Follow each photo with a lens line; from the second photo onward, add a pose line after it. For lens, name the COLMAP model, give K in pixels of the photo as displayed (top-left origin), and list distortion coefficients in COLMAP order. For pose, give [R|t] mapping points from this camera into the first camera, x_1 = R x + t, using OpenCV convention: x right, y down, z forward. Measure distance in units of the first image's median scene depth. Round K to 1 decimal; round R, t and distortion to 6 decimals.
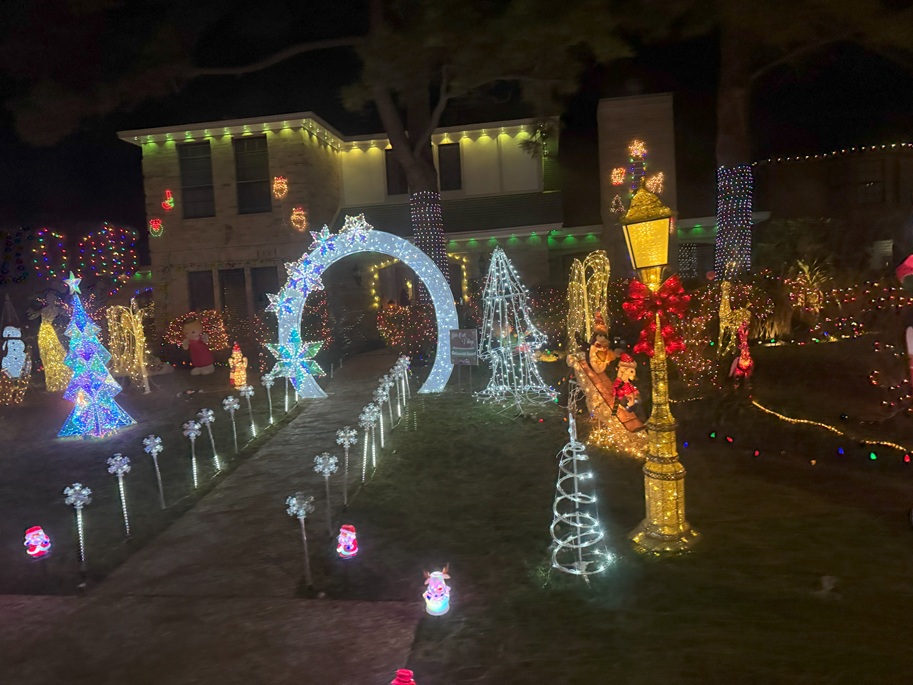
lens RADIAL K [[646.7, 0, 452.8], [0, 646.7, 361.5], [0, 0, 1]] dist [0.194082, -0.417039]
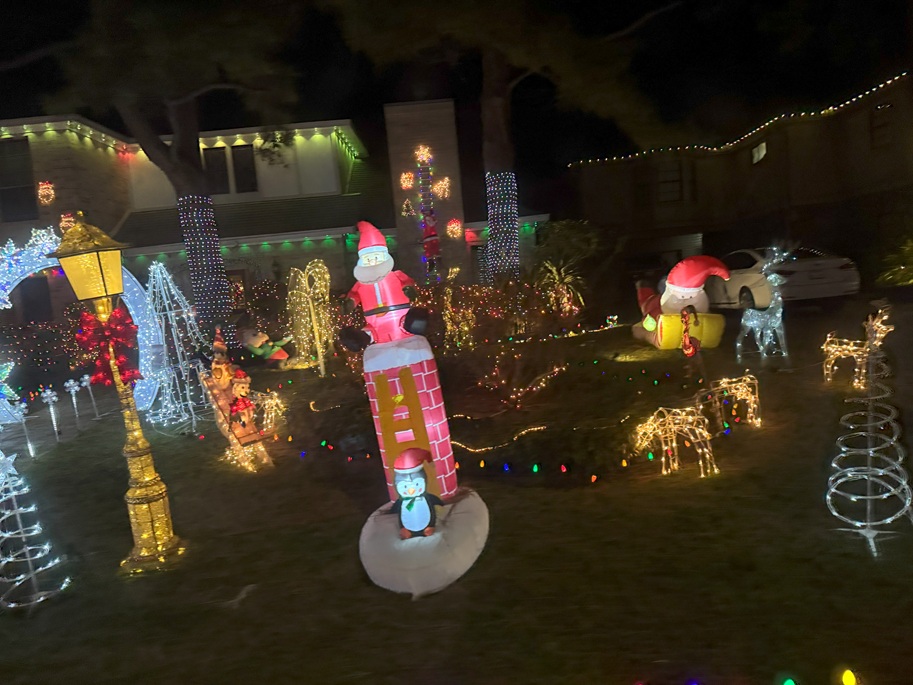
lens RADIAL K [[656.2, 0, 476.5], [0, 656.2, 373.5], [0, 0, 1]] dist [0.001247, -0.011701]
pose [[0.985427, -0.048573, 0.163014, 0.179784], [0.044412, 0.998590, 0.029075, -0.007693], [-0.164197, -0.021412, 0.986195, -0.025791]]
